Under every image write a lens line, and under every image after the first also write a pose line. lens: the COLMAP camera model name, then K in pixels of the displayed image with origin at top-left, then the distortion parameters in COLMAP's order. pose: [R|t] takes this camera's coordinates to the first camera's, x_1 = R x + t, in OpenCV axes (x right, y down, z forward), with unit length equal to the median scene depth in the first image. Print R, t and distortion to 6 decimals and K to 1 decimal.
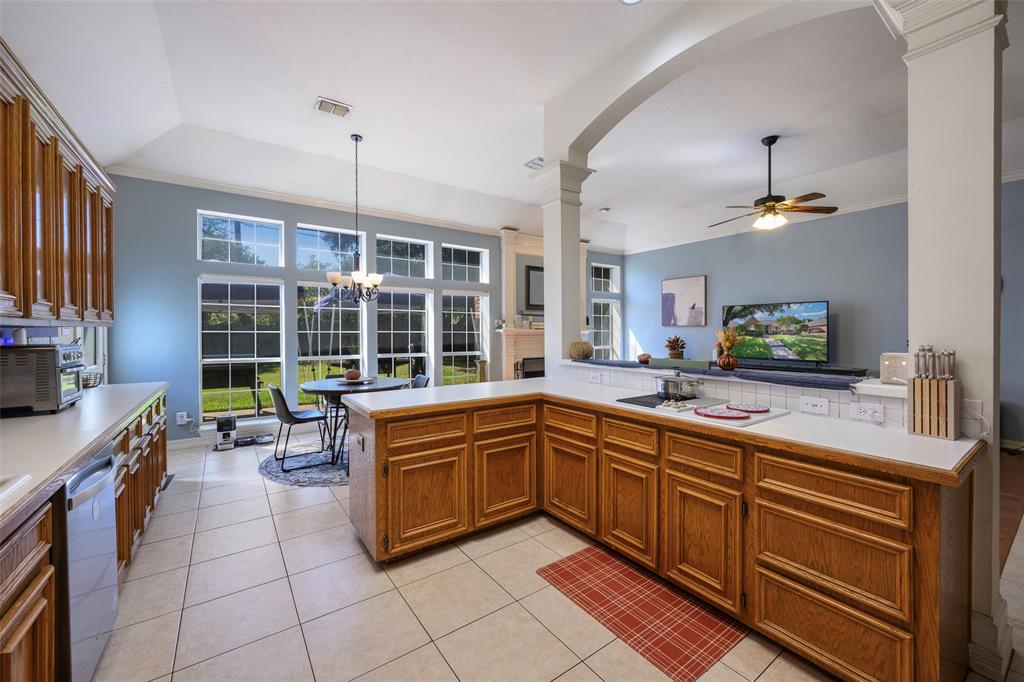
lens RADIAL K [[406.1, 0, 508.9], [0, 406.1, 331.5], [0, 0, 1]] dist [-0.000106, -0.000008]
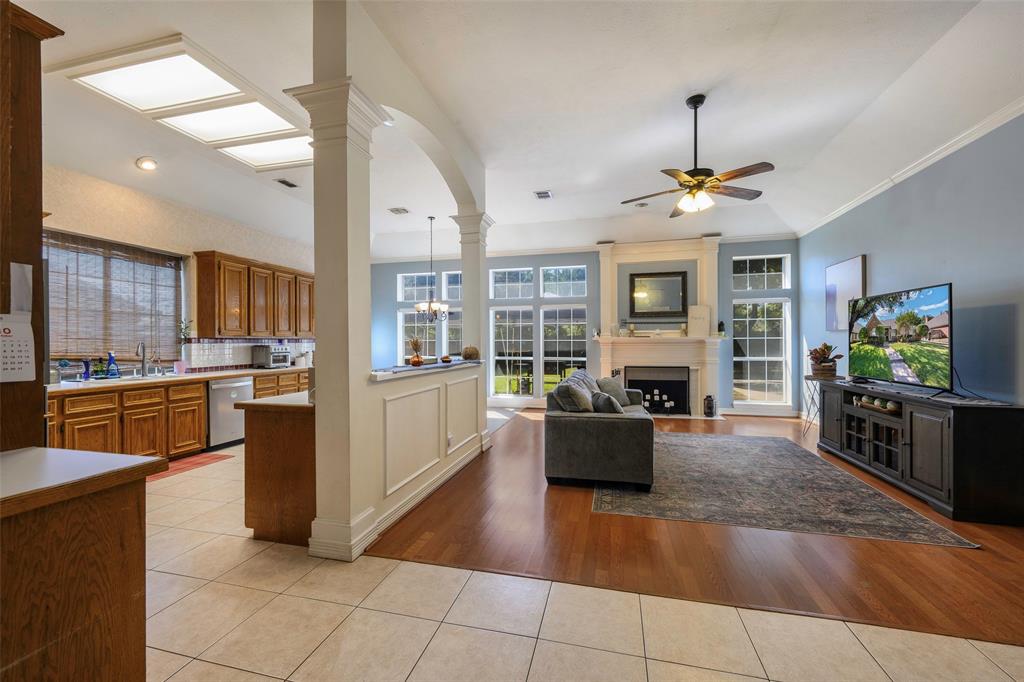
lens RADIAL K [[406.6, 0, 515.8], [0, 406.6, 339.2], [0, 0, 1]] dist [0.000893, 0.000508]
pose [[0.663240, -0.005317, -0.748388, 0.712248], [0.001892, 0.999983, -0.005428, 0.004669], [0.748404, 0.002184, 0.663239, 0.145216]]
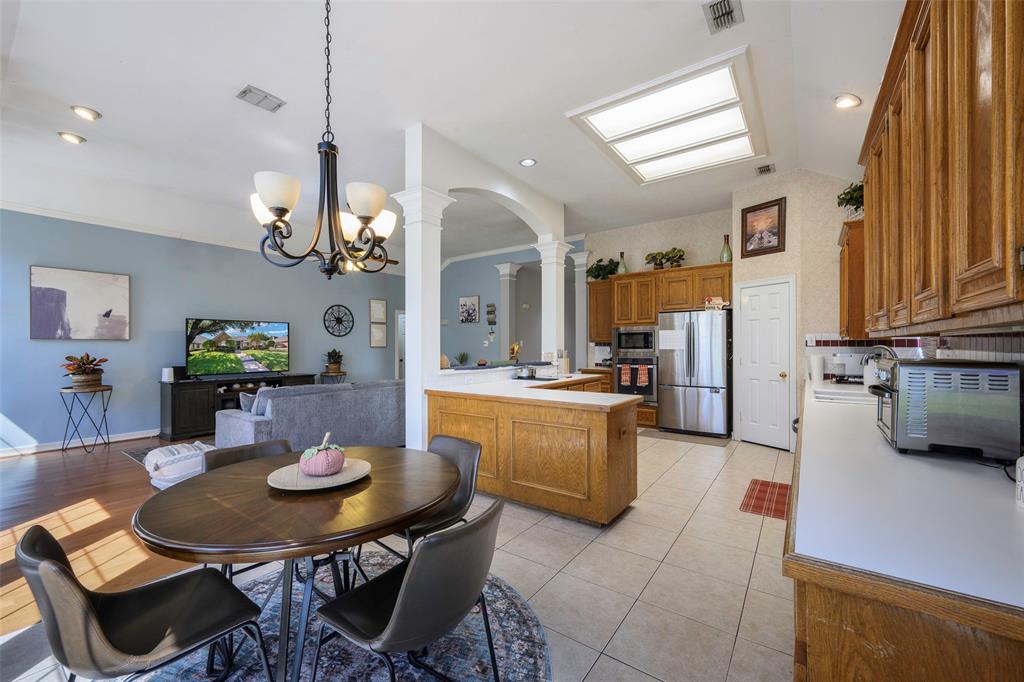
lens RADIAL K [[404.9, 0, 508.0], [0, 404.9, 344.0], [0, 0, 1]] dist [-0.002264, 0.000040]
pose [[-0.336308, 0.007448, 0.941723, -0.561060], [0.006915, 0.999961, -0.005439, 0.002537], [-0.941727, 0.004683, -0.336347, 0.685528]]
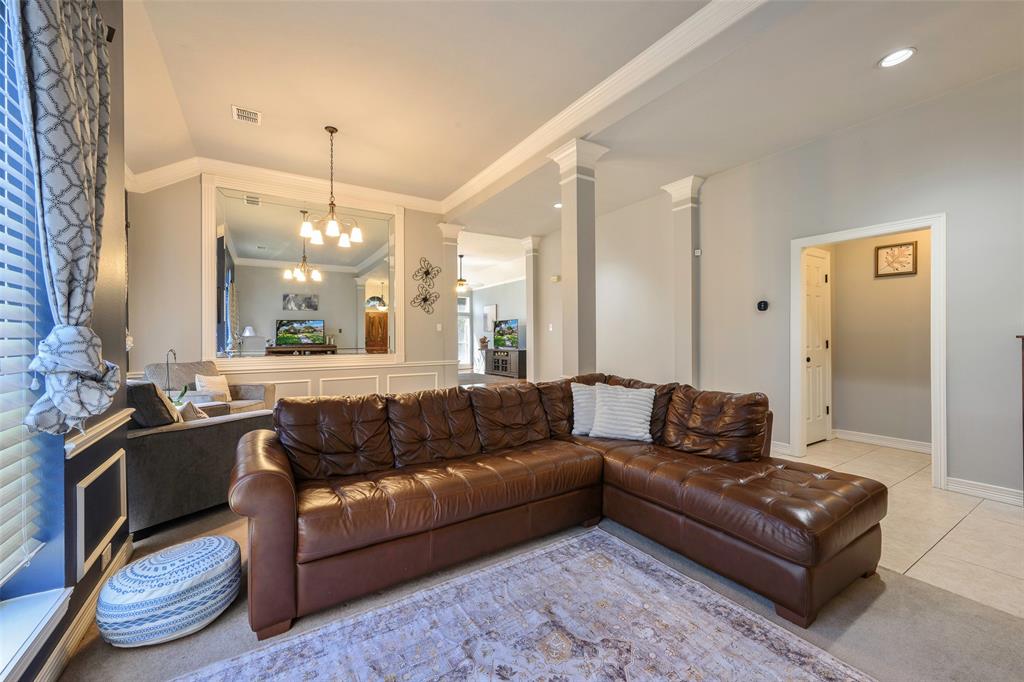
lens RADIAL K [[406.6, 0, 515.8], [0, 406.6, 339.2], [0, 0, 1]] dist [0.000893, 0.000508]
pose [[0.999711, -0.005711, -0.023331, 0.728464], [0.005759, 0.999981, 0.001998, 0.025348], [0.023319, -0.002131, 0.999726, -1.072519]]
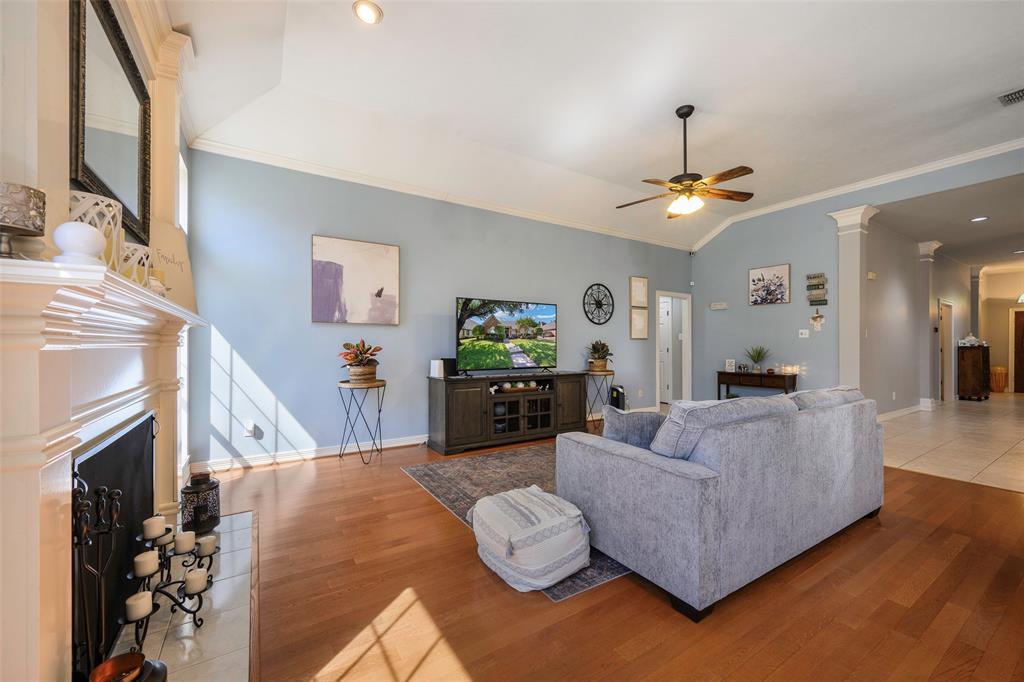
lens RADIAL K [[398.6, 0, 512.0], [0, 398.6, 341.0], [0, 0, 1]] dist [0.001550, 0.000207]
pose [[0.028050, 0.013331, 0.999518, -0.152468], [0.001748, 0.999909, -0.013386, 0.021971], [-0.999605, 0.002123, 0.028024, 0.949941]]
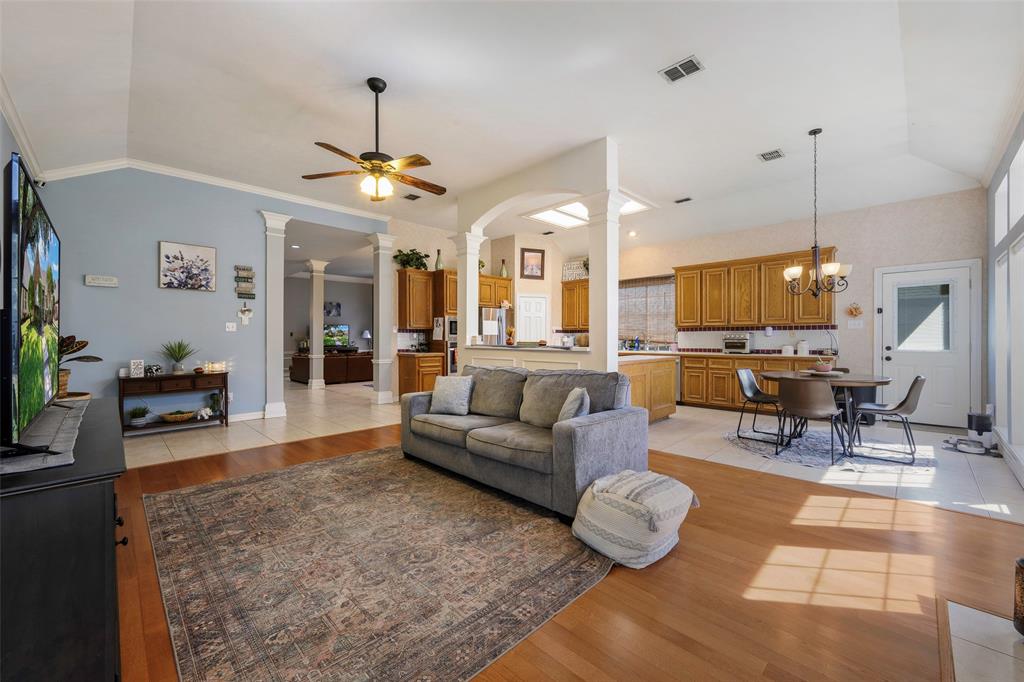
lens RADIAL K [[406.6, 0, 515.8], [0, 406.6, 339.2], [0, 0, 1]] dist [0.000893, 0.000508]
pose [[-0.981992, 0.008310, -0.188739, 0.371424], [0.007384, 0.999957, 0.005608, 0.019443], [0.188778, 0.004113, -0.982011, 1.294526]]
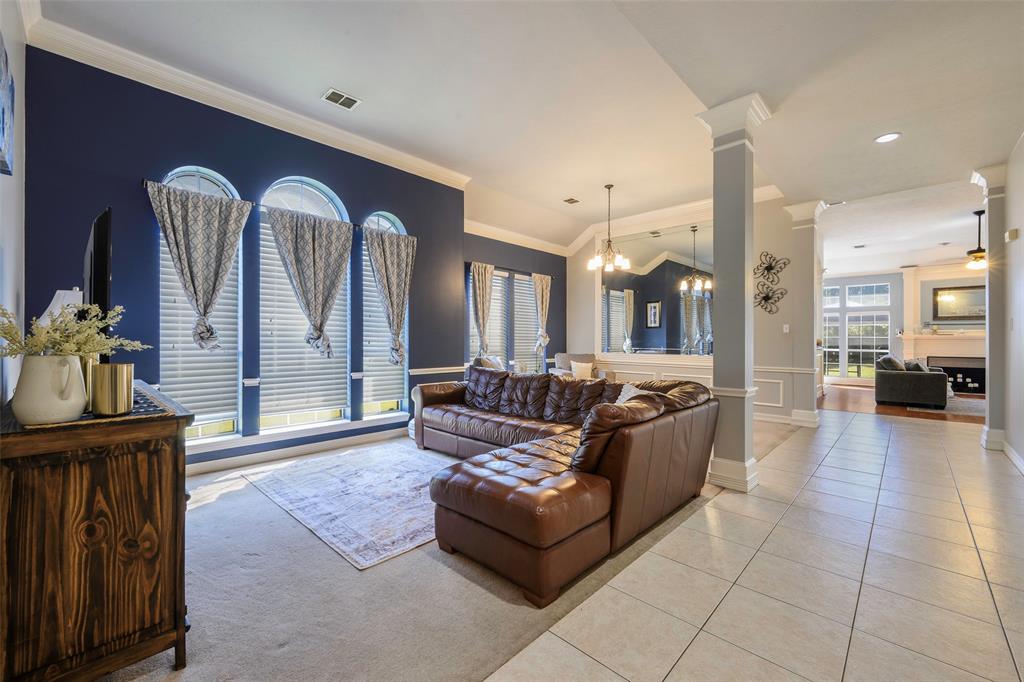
lens RADIAL K [[419.9, 0, 499.7], [0, 419.9, 337.5], [0, 0, 1]] dist [-0.001123, -0.000142]
pose [[0.191469, -0.004414, -0.981489, 1.337433], [-0.007954, 0.999950, -0.006049, 0.026342], [0.981466, 0.008964, 0.191424, -0.805949]]
